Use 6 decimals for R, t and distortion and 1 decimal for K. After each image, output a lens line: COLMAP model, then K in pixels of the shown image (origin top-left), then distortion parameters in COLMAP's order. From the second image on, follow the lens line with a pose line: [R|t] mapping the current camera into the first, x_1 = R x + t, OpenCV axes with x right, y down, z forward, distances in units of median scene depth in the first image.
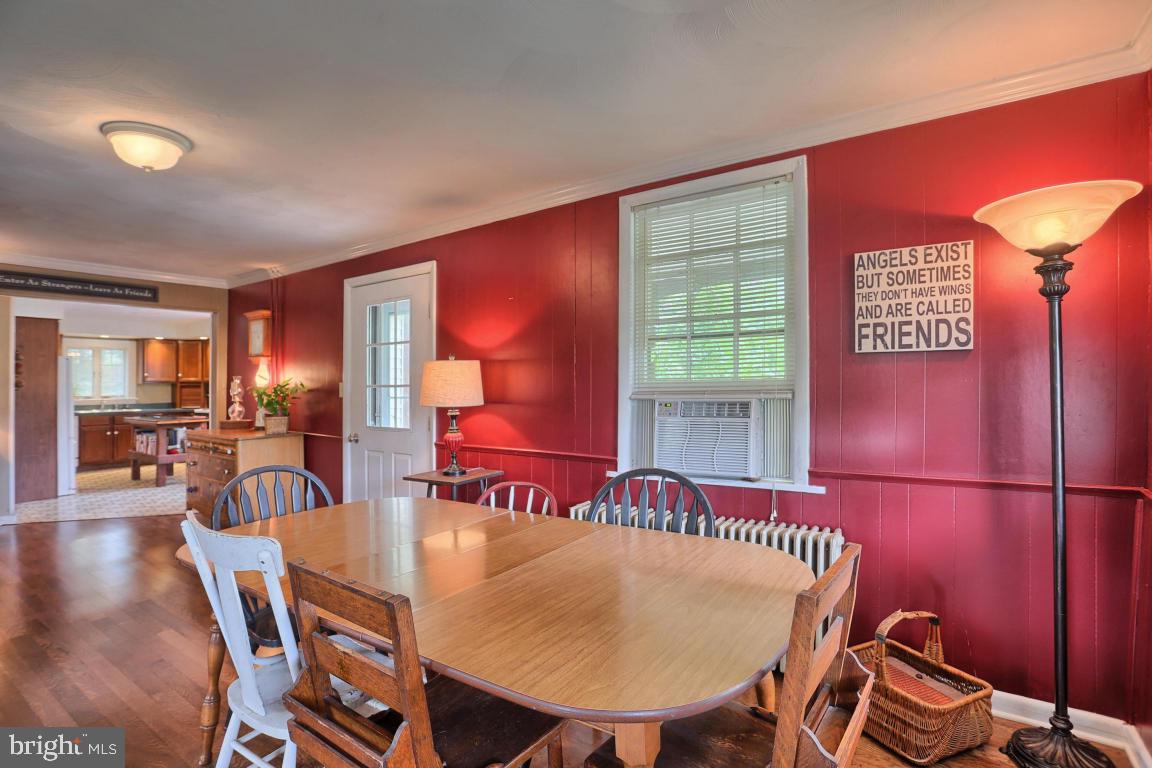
lens RADIAL K [[570.3, 0, 574.9], [0, 570.3, 384.3], [0, 0, 1]] dist [-0.052706, 0.020545]
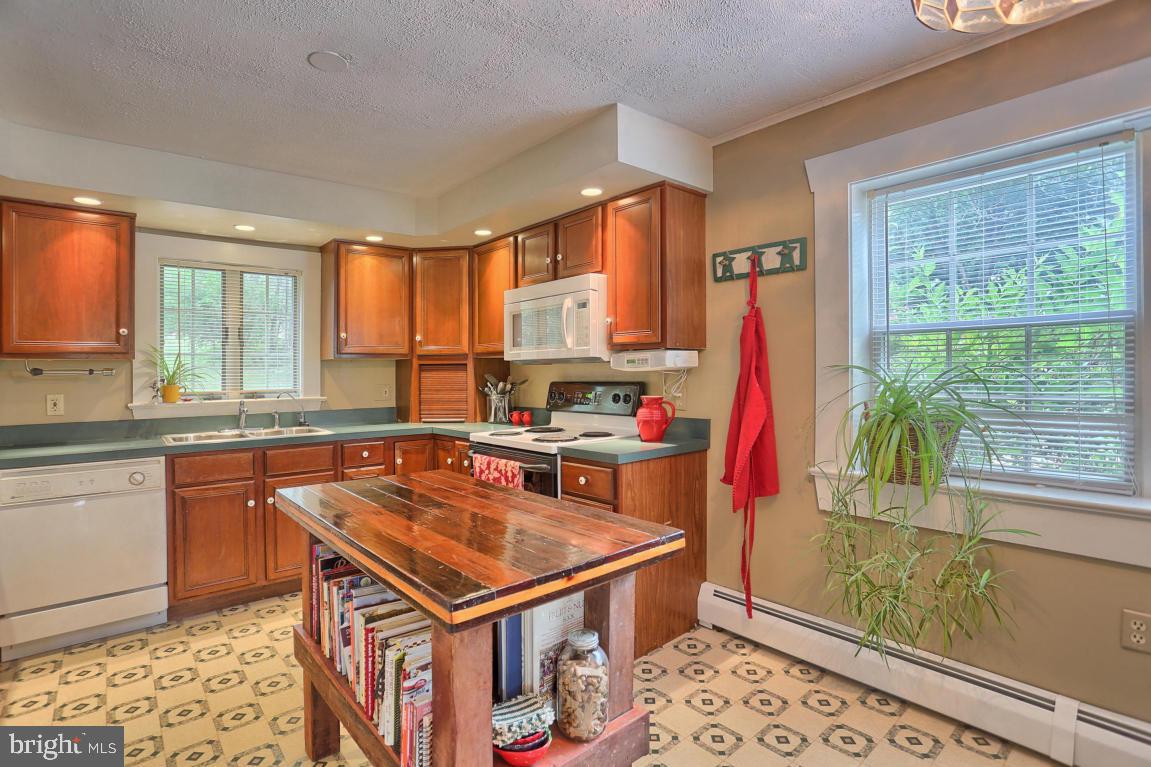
lens RADIAL K [[569.8, 0, 571.2], [0, 569.8, 378.0], [0, 0, 1]] dist [-0.052706, 0.020545]
pose [[0.969495, -0.000419, -0.245111, -0.522487], [0.003591, 0.999915, 0.012495, 0.007356], [0.245085, -0.012994, 0.969415, 0.660140]]
